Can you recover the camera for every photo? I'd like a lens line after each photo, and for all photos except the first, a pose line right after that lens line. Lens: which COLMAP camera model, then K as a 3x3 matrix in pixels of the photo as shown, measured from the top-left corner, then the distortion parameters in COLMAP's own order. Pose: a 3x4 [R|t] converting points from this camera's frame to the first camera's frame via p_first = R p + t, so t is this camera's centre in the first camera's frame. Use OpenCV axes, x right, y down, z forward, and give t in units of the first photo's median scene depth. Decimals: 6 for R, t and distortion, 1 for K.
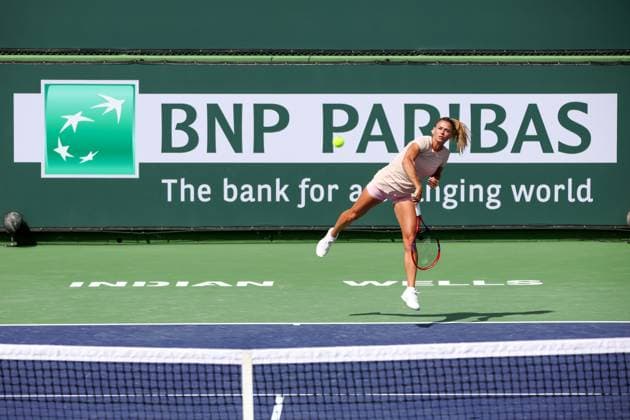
lens RADIAL K [[276.3, 0, 317.3], [0, 276.3, 211.4], [0, 0, 1]] dist [0.000081, -0.001132]
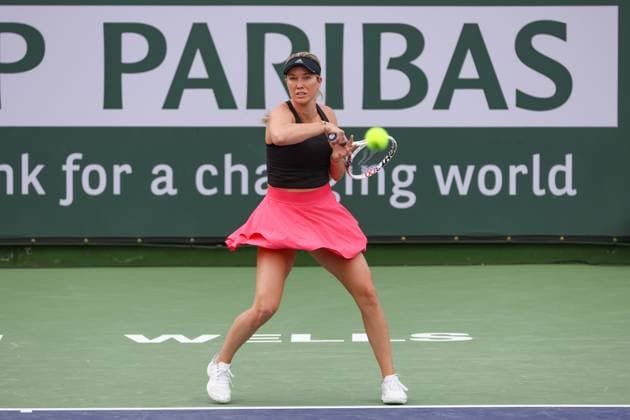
lens RADIAL K [[486.0, 0, 314.3], [0, 486.0, 210.7], [0, 0, 1]] dist [-0.009284, 0.009284]
pose [[0.999990, 0.000079, 0.004382, 0.450716], [-0.000065, 0.999995, -0.003067, 0.000187], [-0.004382, 0.003067, 0.999986, -0.000648]]
